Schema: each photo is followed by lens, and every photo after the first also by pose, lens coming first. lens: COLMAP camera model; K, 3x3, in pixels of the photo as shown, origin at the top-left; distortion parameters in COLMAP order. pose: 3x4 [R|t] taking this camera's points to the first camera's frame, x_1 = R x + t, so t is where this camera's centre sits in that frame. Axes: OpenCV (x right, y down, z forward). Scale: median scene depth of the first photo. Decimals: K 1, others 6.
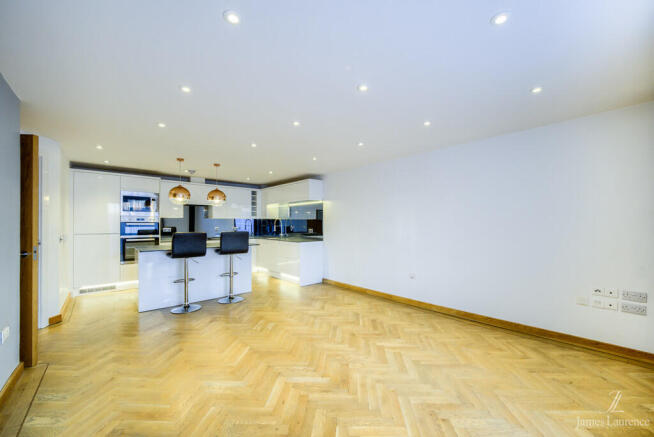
lens RADIAL K [[244.5, 0, 333.3], [0, 244.5, 227.1], [0, 0, 1]] dist [-0.002150, -0.000186]
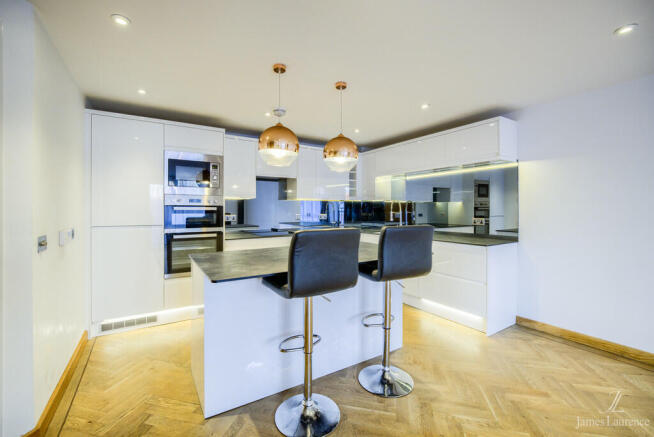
lens RADIAL K [[283.1, 0, 326.8], [0, 283.1, 214.8], [0, 0, 1]] dist [0.002604, 0.000372]
pose [[0.981488, 0.000899, -0.191519, -0.348350], [-0.000716, 0.999999, 0.001029, 0.000595], [0.191520, -0.000872, 0.981488, 0.394422]]
